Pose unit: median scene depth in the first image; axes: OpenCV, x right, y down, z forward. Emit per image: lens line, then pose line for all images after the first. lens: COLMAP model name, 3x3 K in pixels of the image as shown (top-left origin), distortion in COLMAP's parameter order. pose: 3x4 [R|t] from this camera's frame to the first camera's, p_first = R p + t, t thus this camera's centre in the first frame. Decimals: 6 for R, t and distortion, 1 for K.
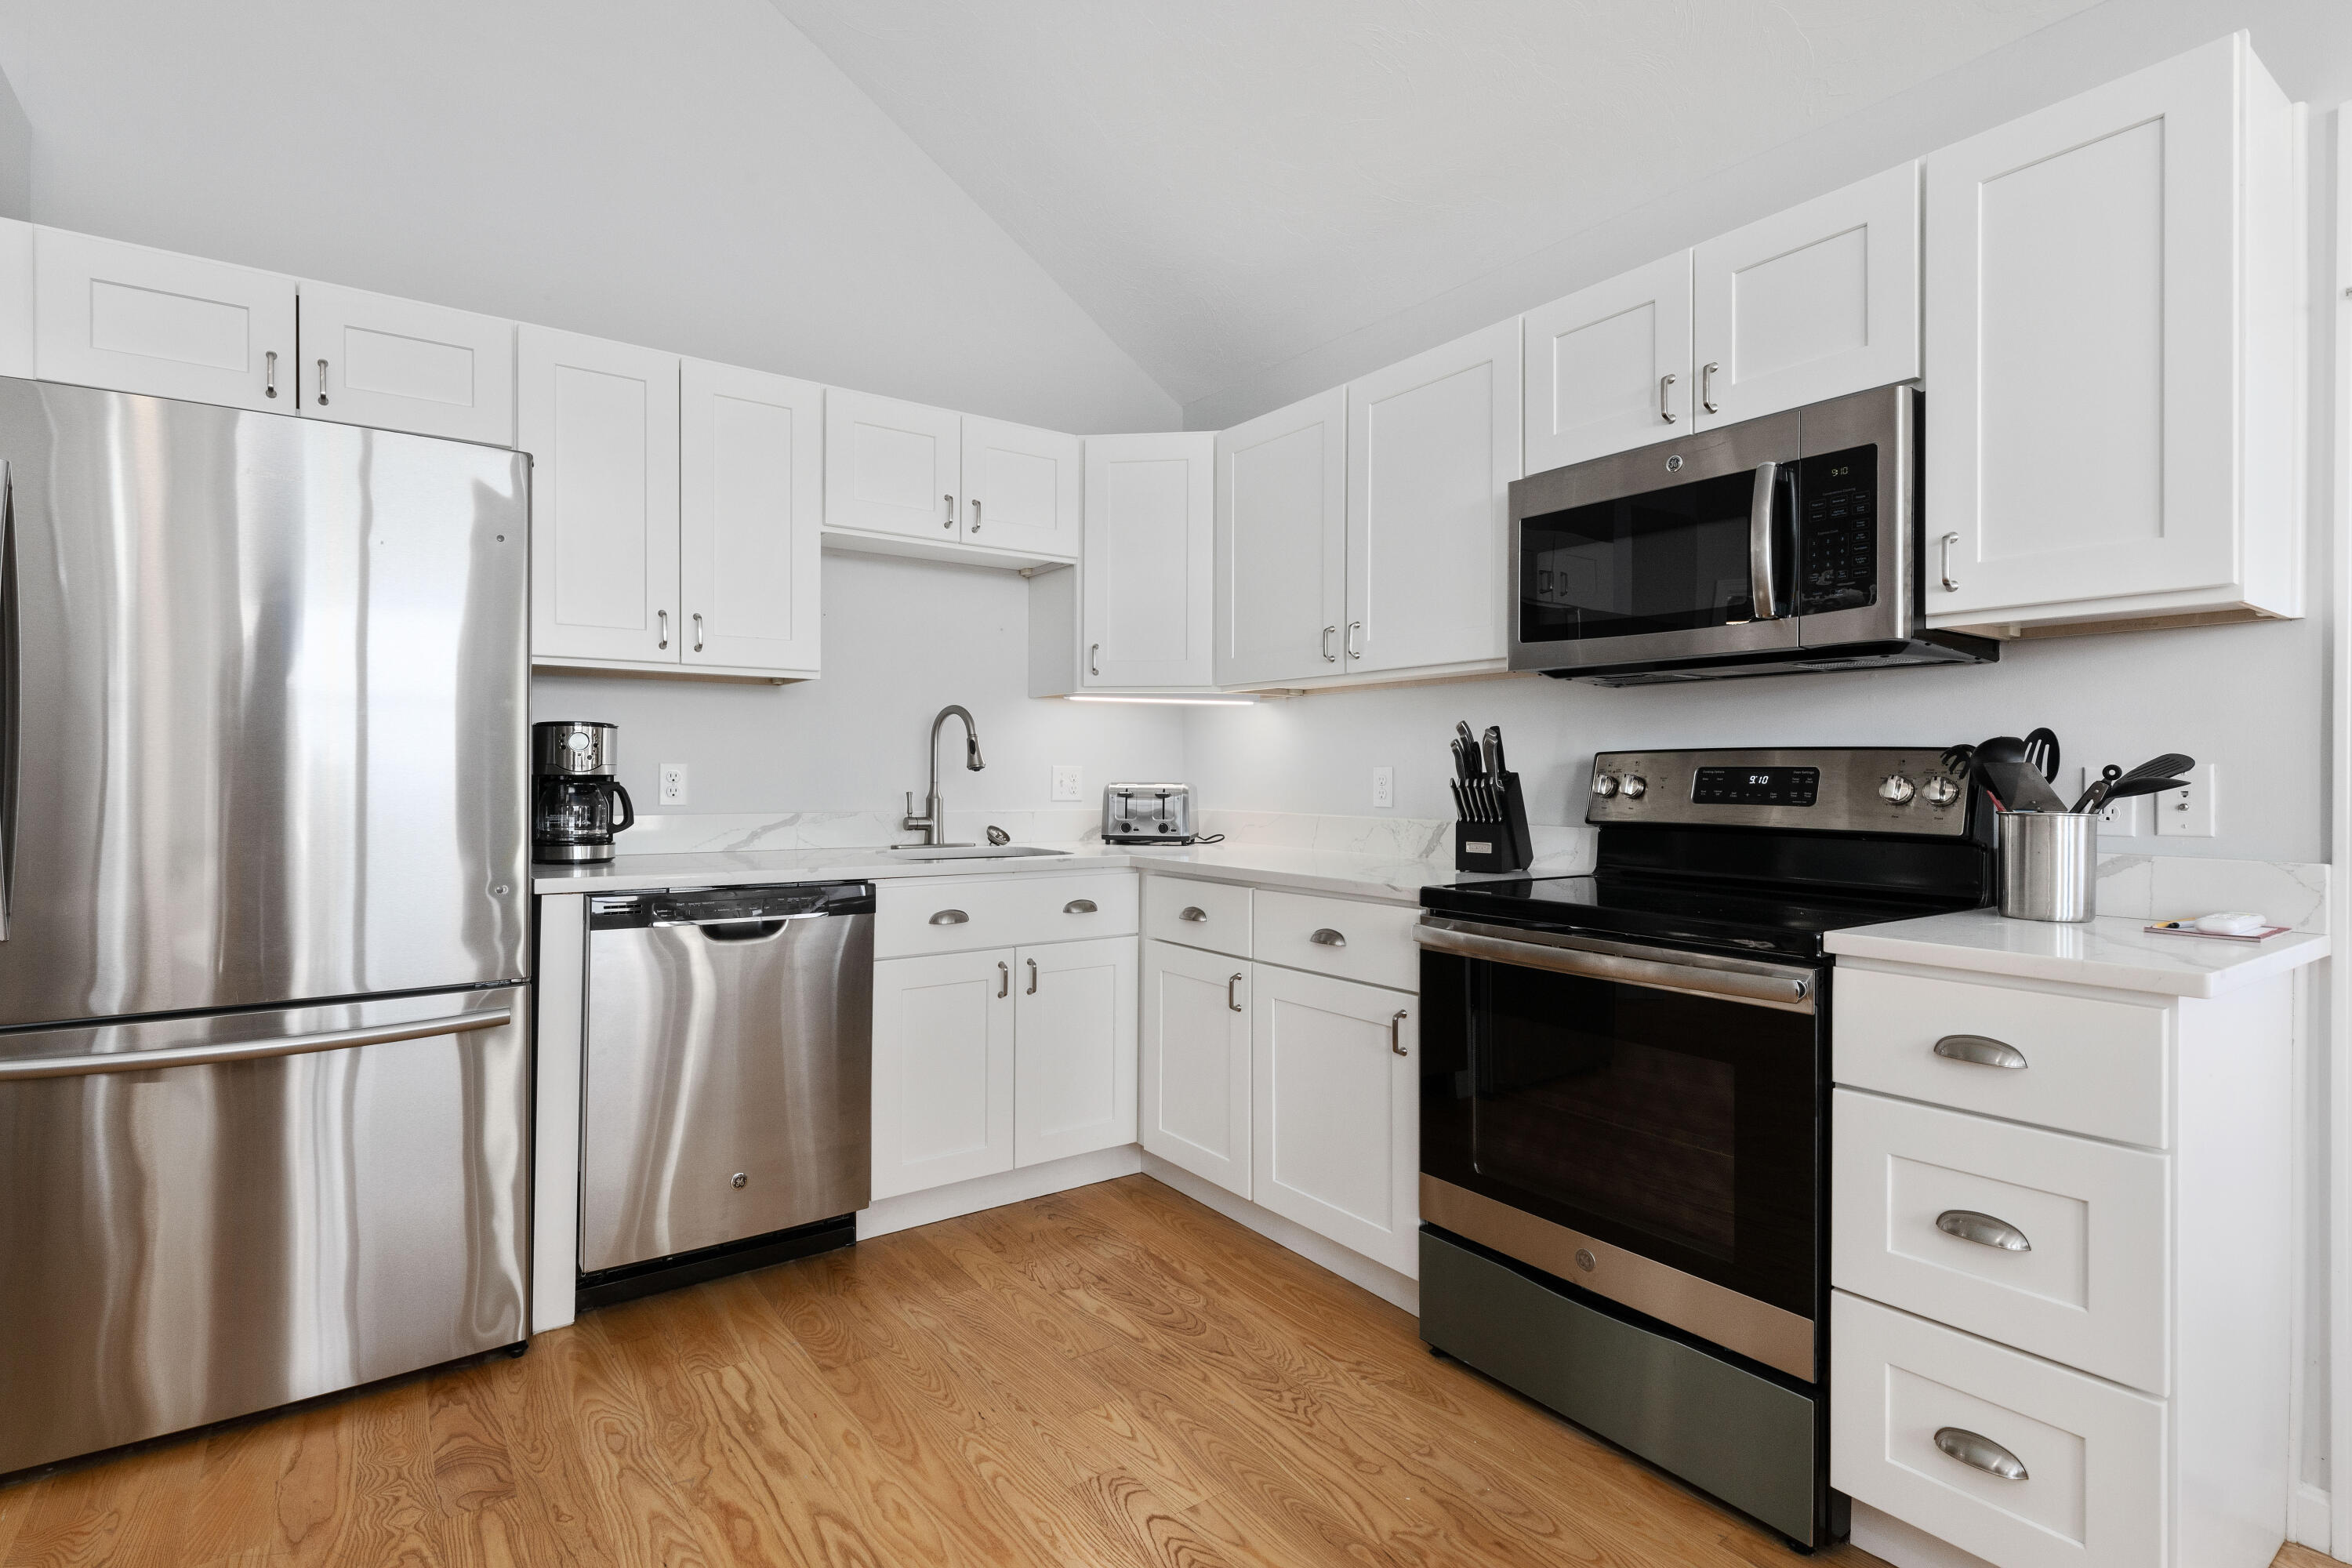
lens RADIAL K [[1146.6, 0, 1176.0], [0, 1146.6, 784.0], [0, 0, 1]] dist [-0.000671, 0.000179]
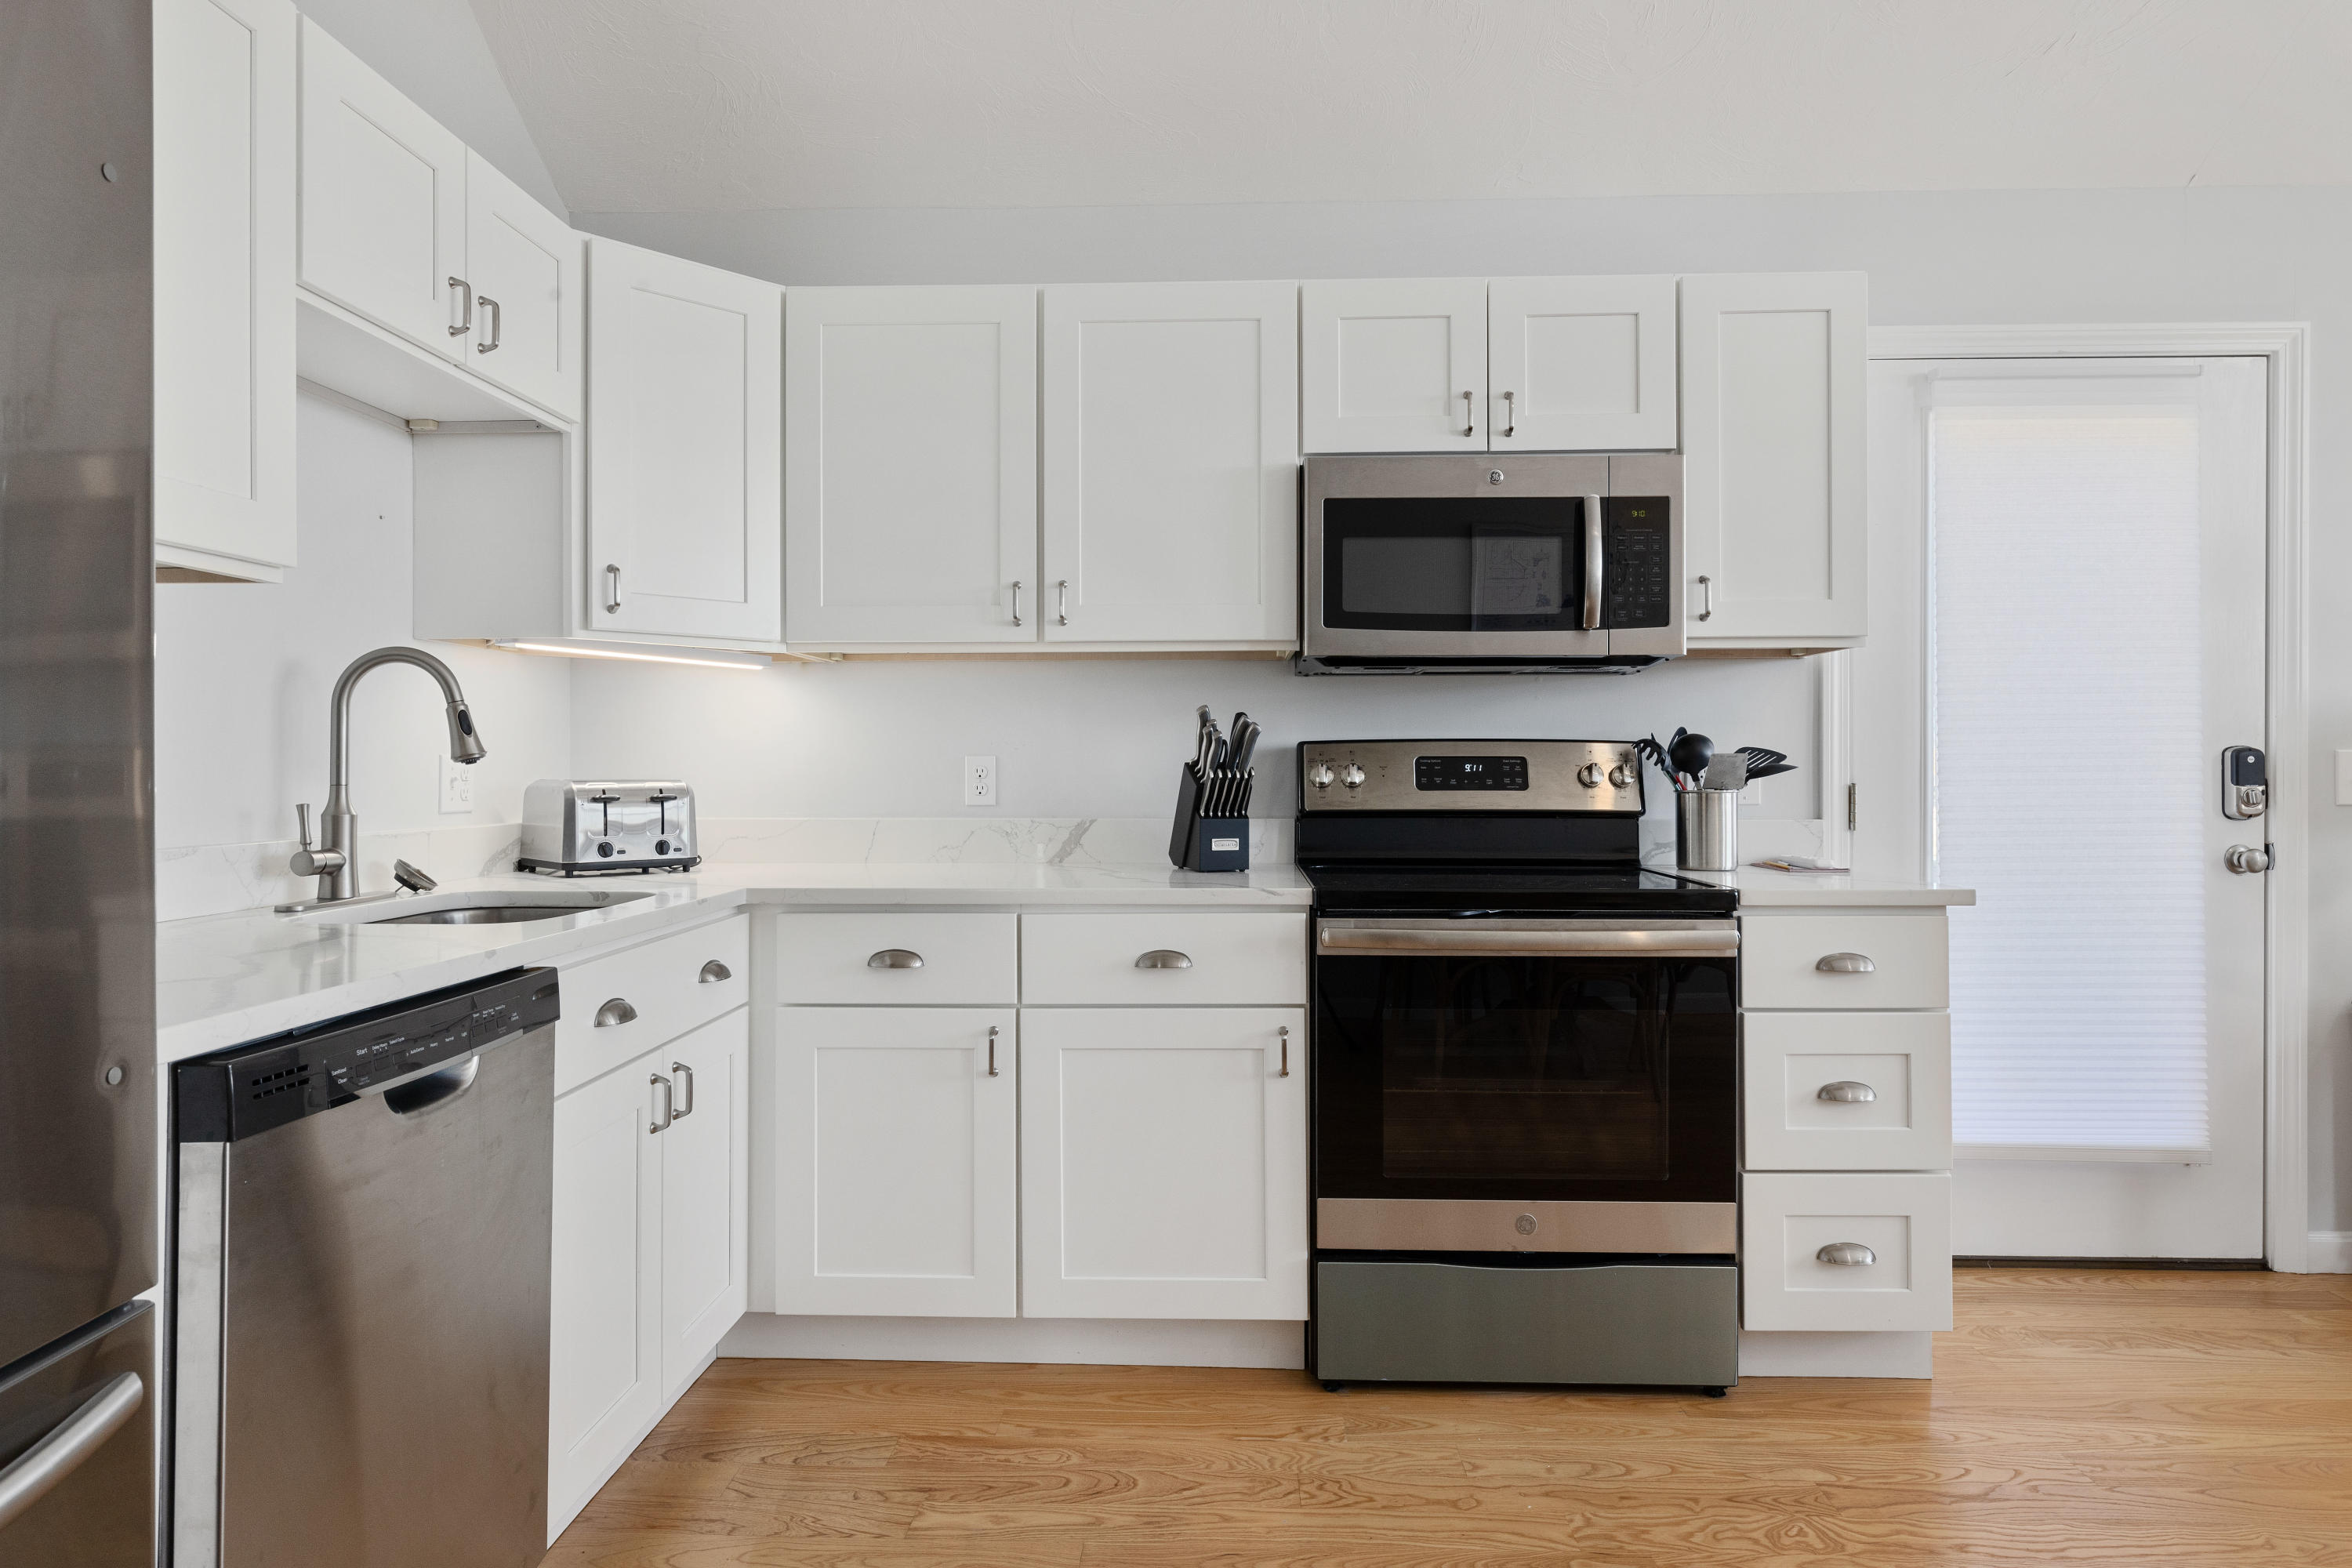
lens RADIAL K [[1374.5, 0, 1179.6], [0, 1374.5, 768.7], [0, 0, 1]] dist [0.003793, 0.000253]
pose [[0.606726, -0.009565, 0.794853, -0.683221], [0.011108, 0.999932, 0.003554, -0.010109], [-0.794833, 0.006673, 0.606791, 0.392994]]
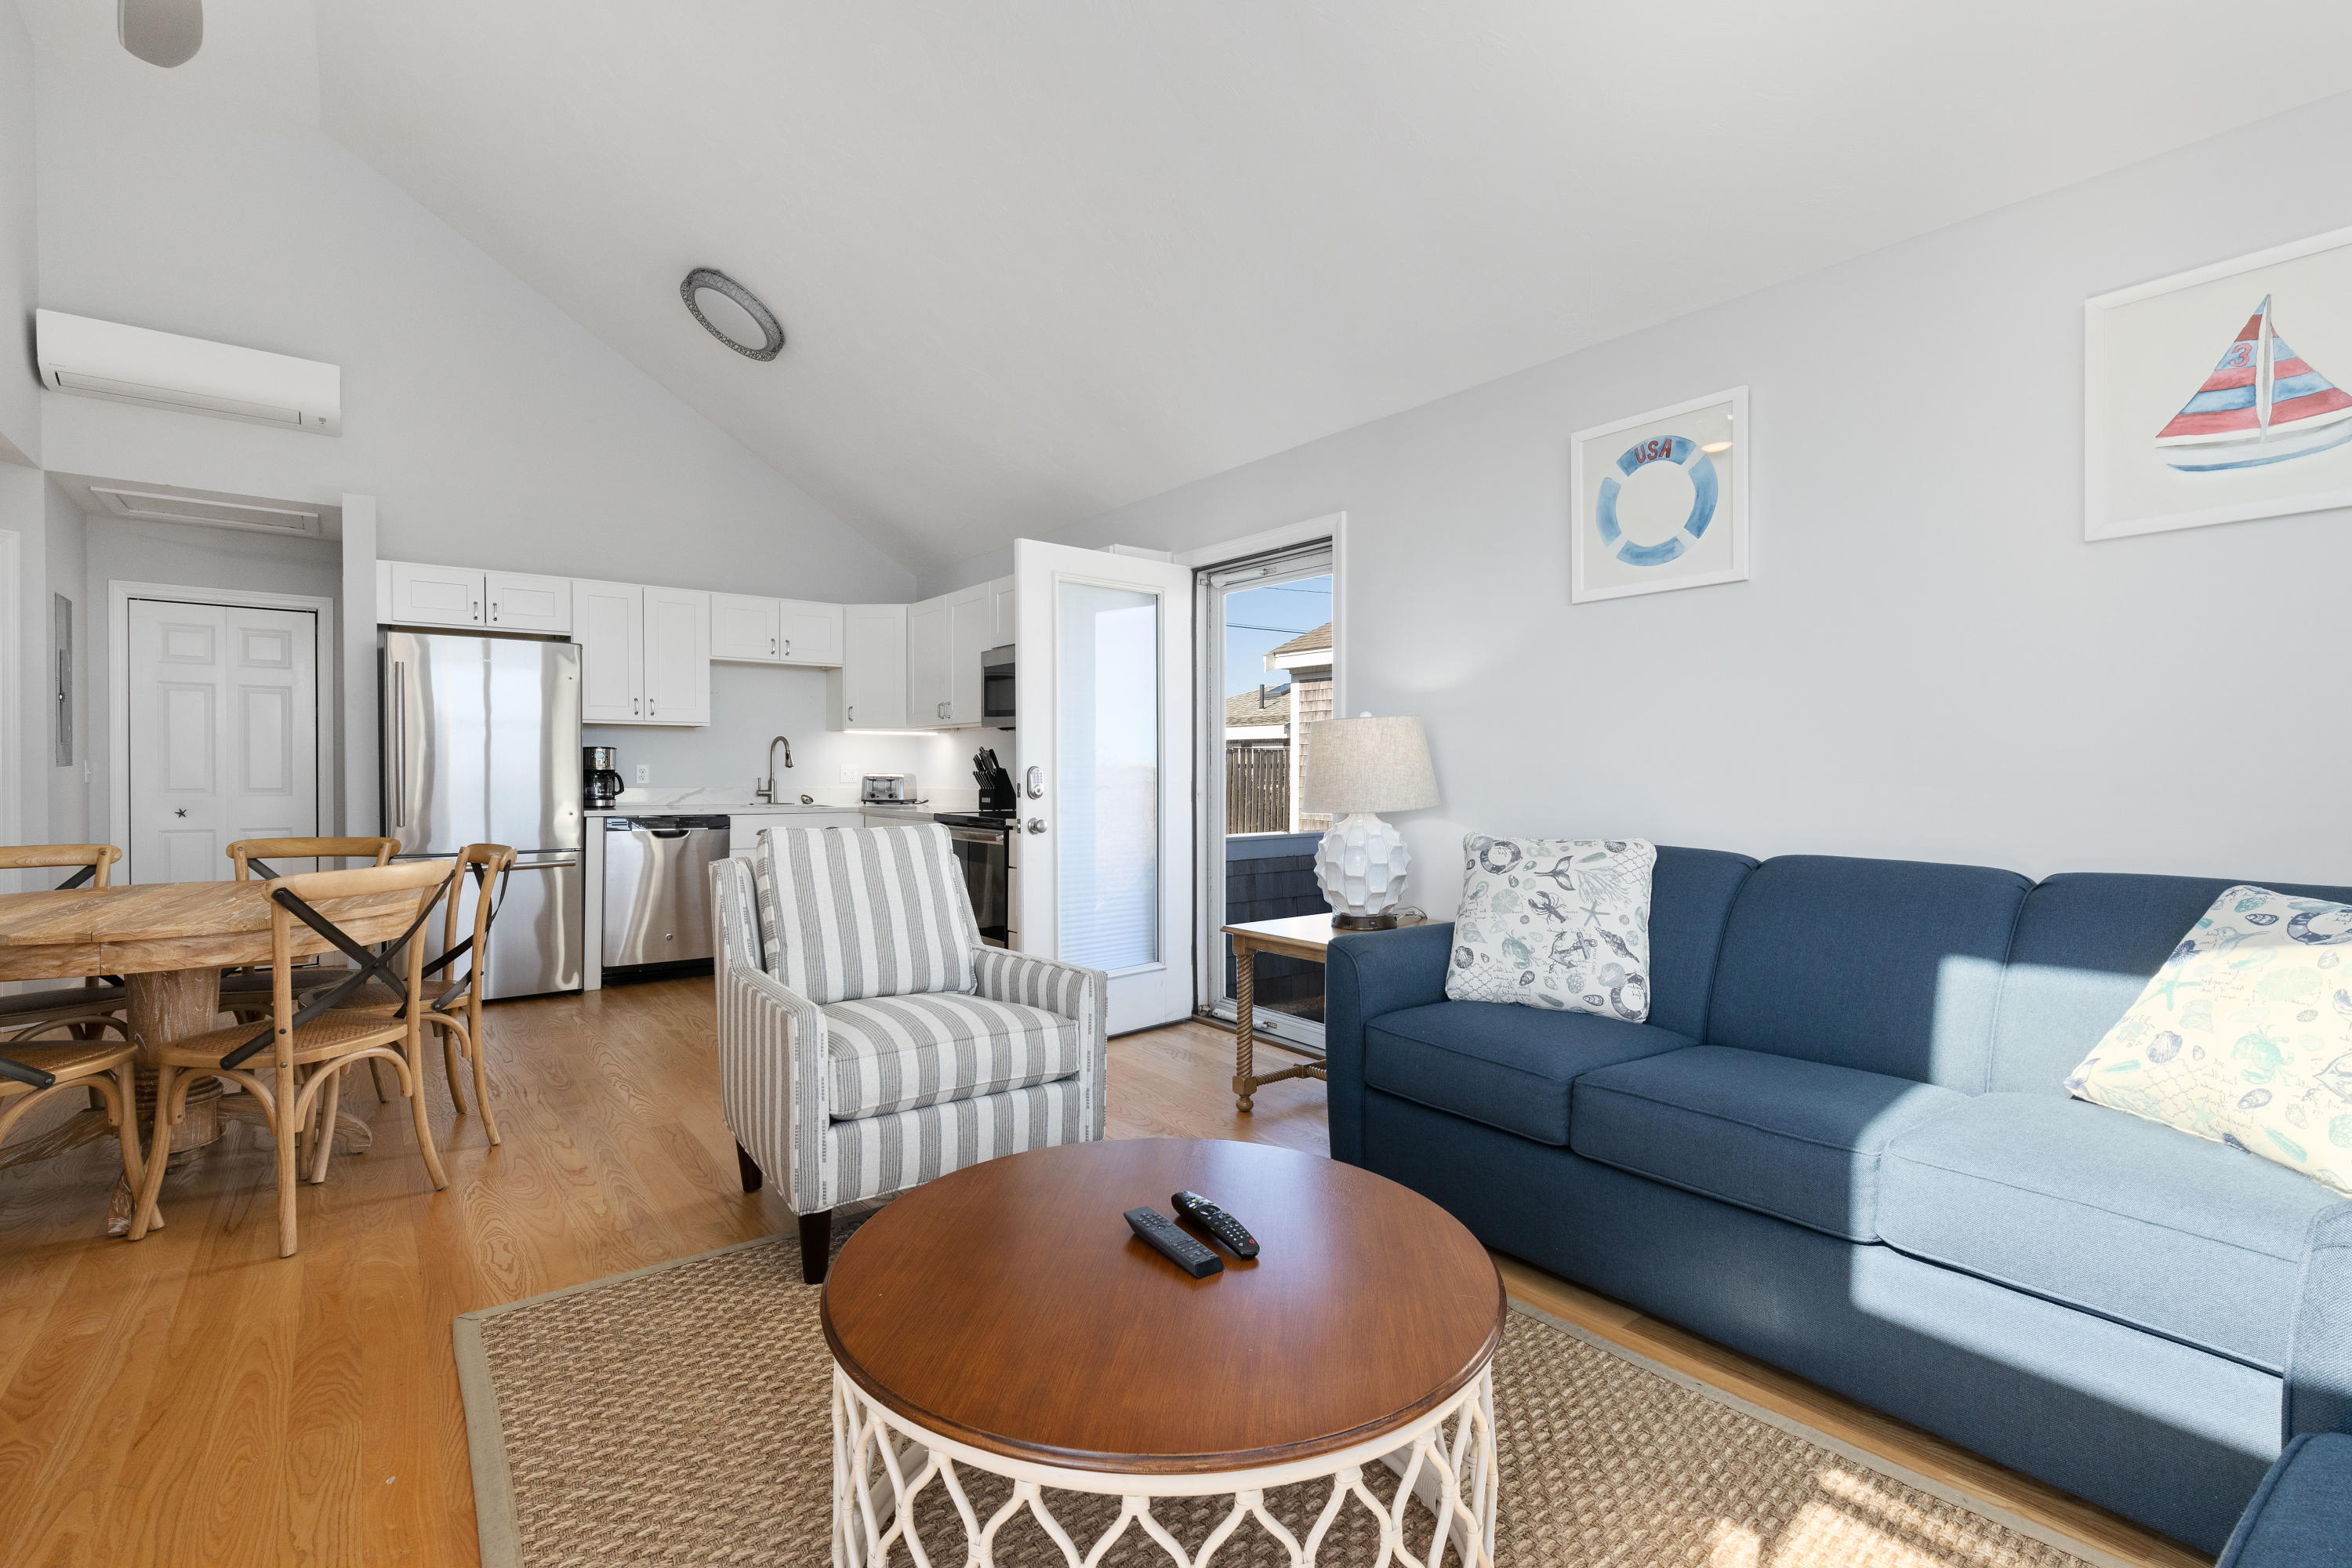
lens RADIAL K [[1108.1, 0, 1182.9], [0, 1108.1, 790.7], [0, 0, 1]] dist [0.019220, -0.000338]
pose [[0.999763, -0.001504, 0.021706, 0.676327], [0.001267, 0.999939, 0.010927, 0.012685], [-0.021721, -0.010897, 0.999705, -1.417944]]
